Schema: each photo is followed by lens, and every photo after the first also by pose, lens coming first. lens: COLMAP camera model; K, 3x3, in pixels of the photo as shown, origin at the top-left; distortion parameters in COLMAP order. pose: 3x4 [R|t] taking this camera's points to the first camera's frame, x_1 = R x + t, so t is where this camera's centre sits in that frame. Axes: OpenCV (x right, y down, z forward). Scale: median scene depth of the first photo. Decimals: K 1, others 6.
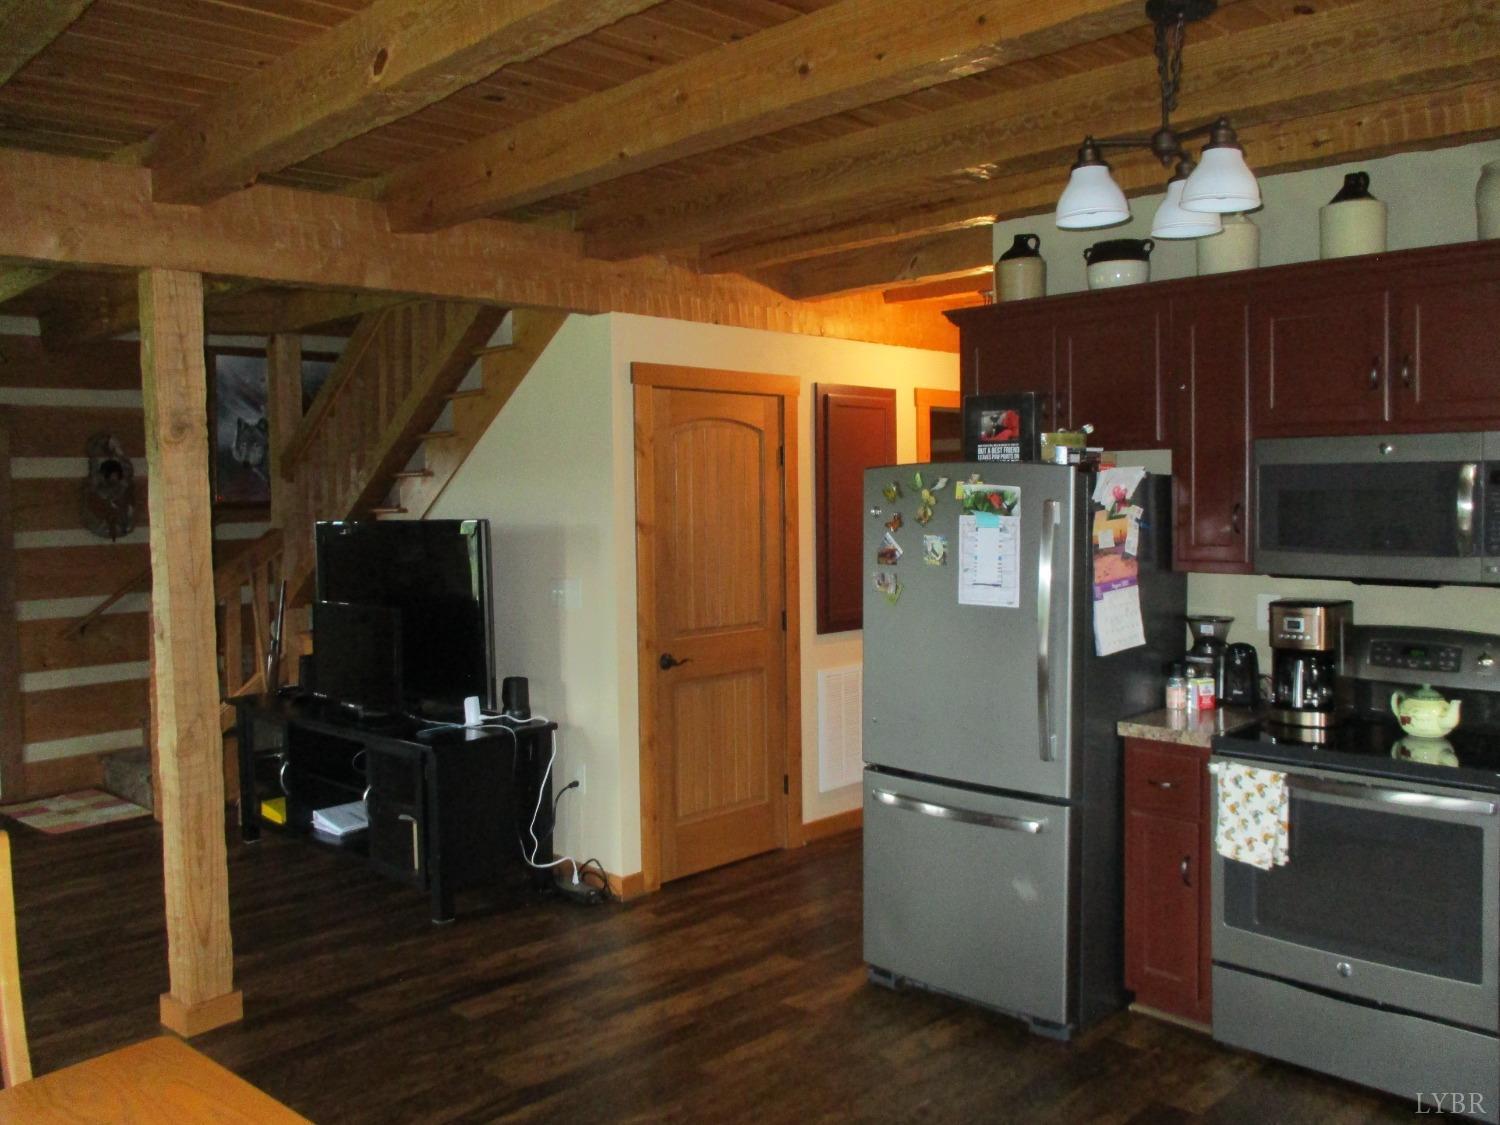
lens RADIAL K [[1261.9, 0, 750.2], [0, 1261.9, 533.6], [0, 0, 1]] dist [-0.037292, 0.067805]
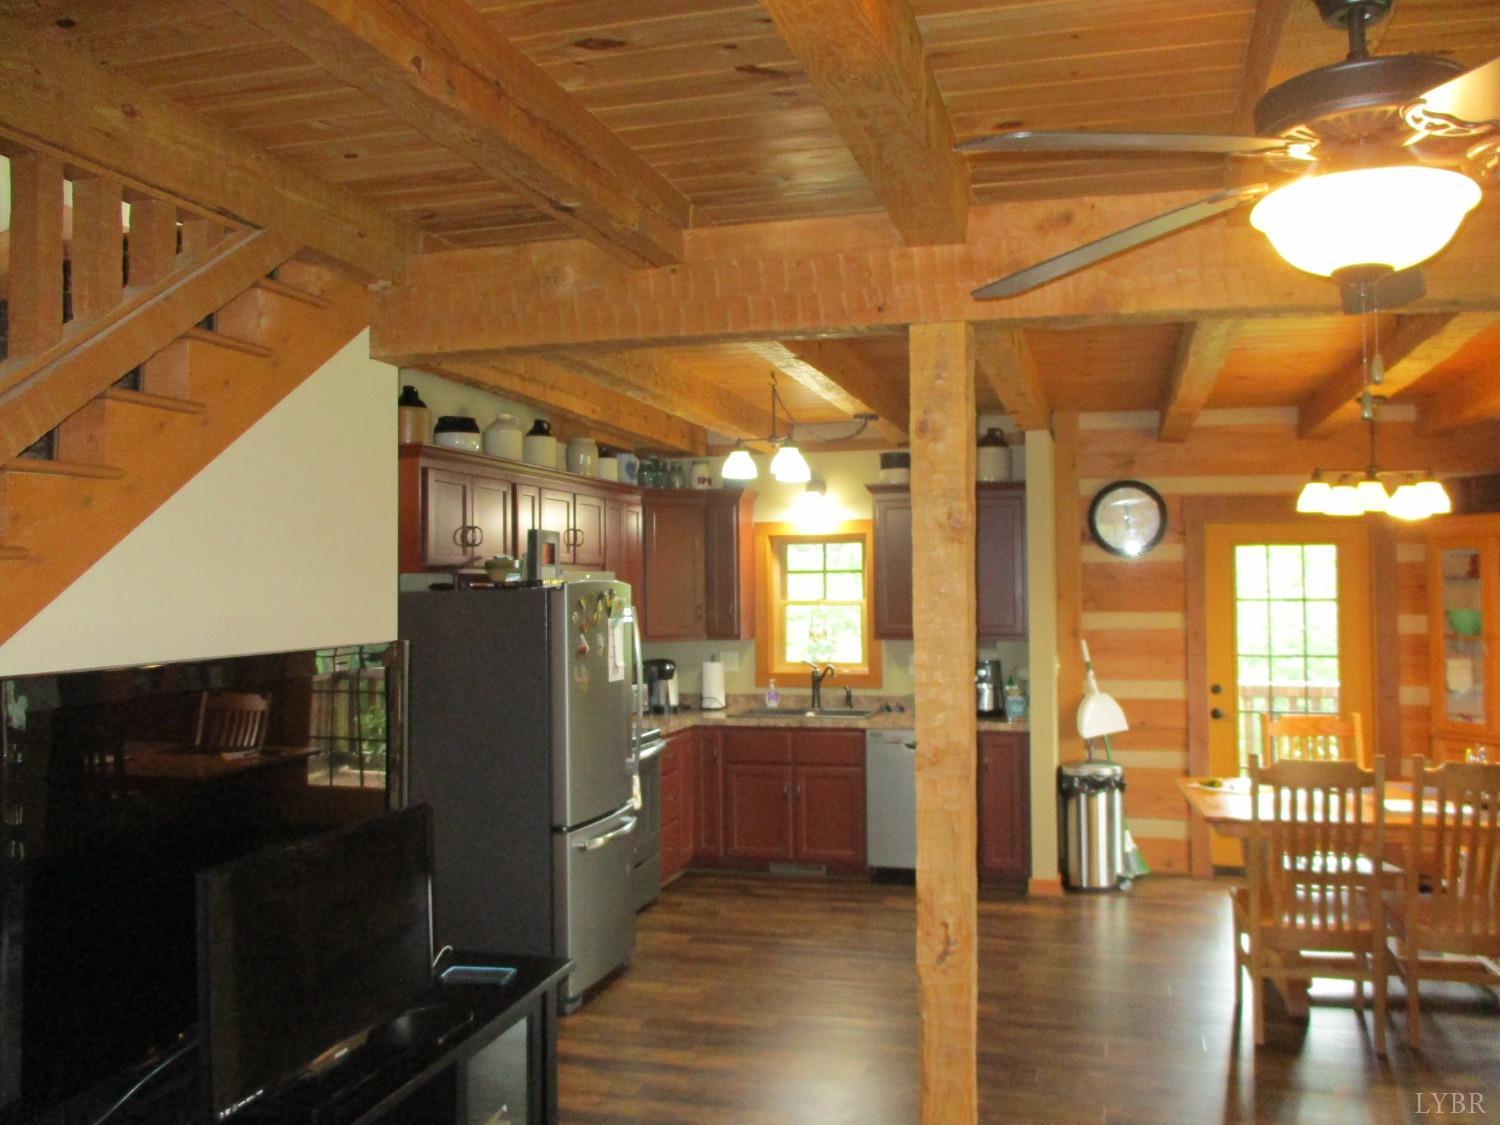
lens RADIAL K [[1243.4, 0, 756.1], [0, 1243.4, 522.6], [0, 0, 1]] dist [-0.025631, 0.003645]
pose [[-0.469943, 0.061152, 0.880576, -1.184703], [0.045894, 0.997941, -0.044810, -0.054282], [-0.881503, 0.019355, -0.471781, 1.563682]]
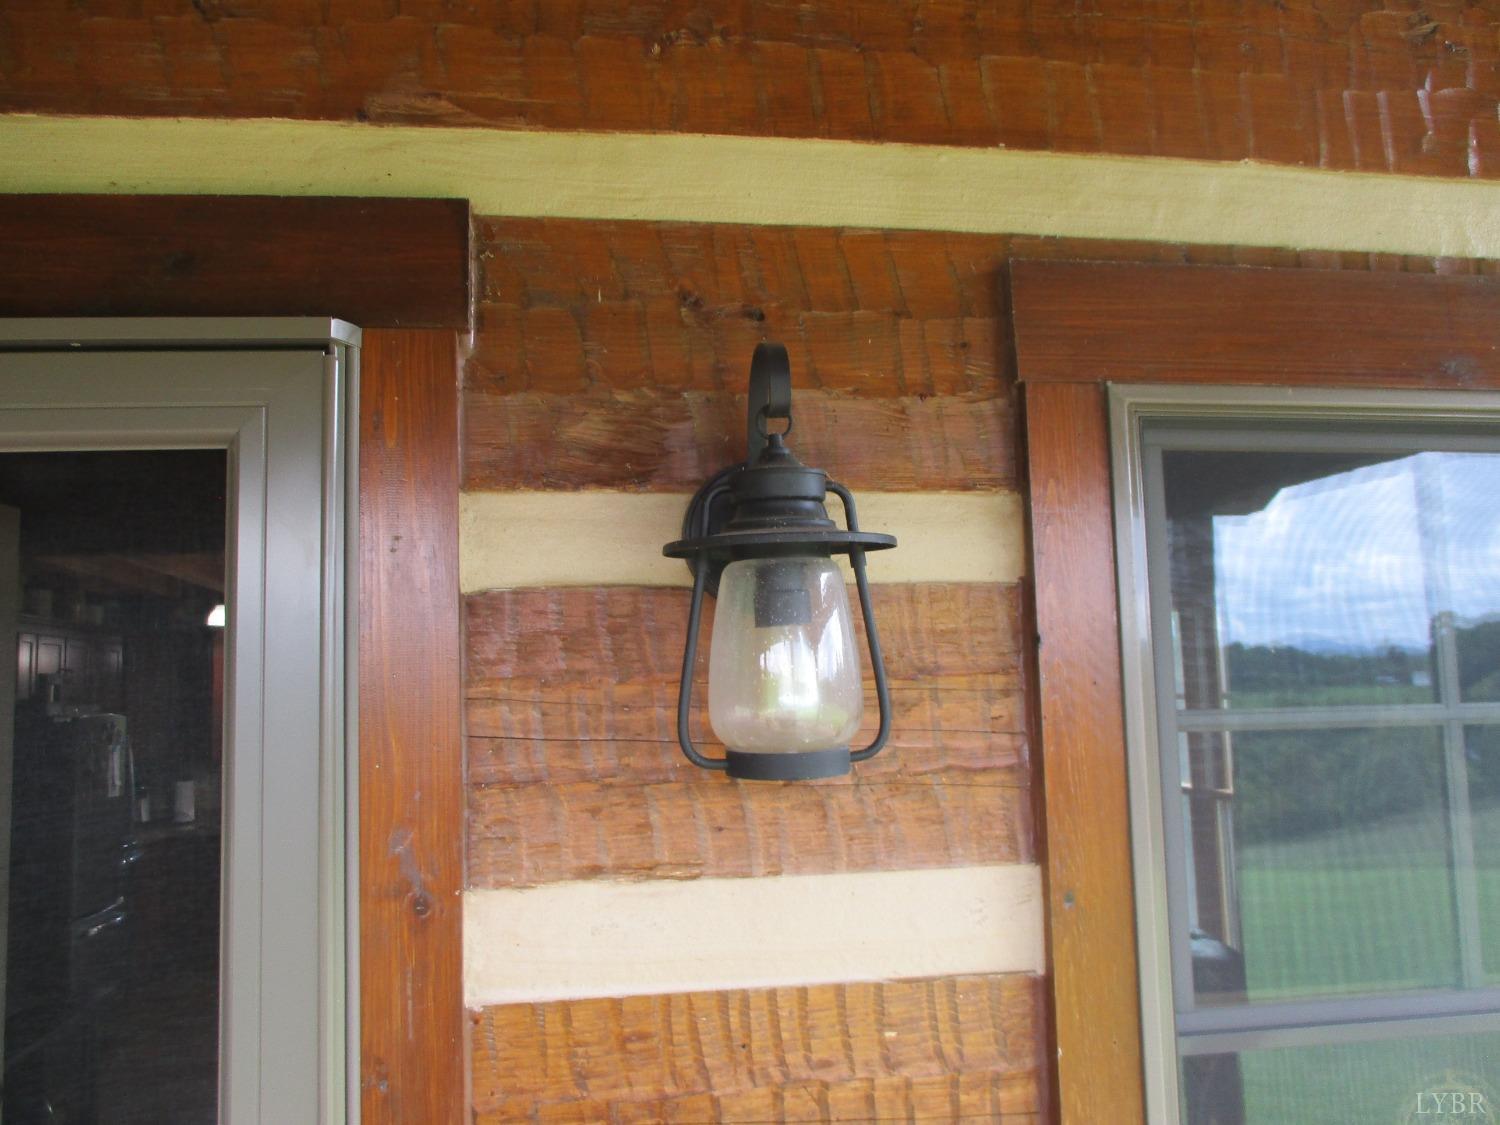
lens RADIAL K [[1243.4, 0, 756.1], [0, 1243.4, 522.6], [0, 0, 1]] dist [-0.025631, 0.003645]
pose [[-0.789088, 0.118041, 0.602833, -1.664567], [0.062278, 0.991680, -0.112662, -0.076416], [-0.611116, -0.051357, -0.789873, 1.884899]]
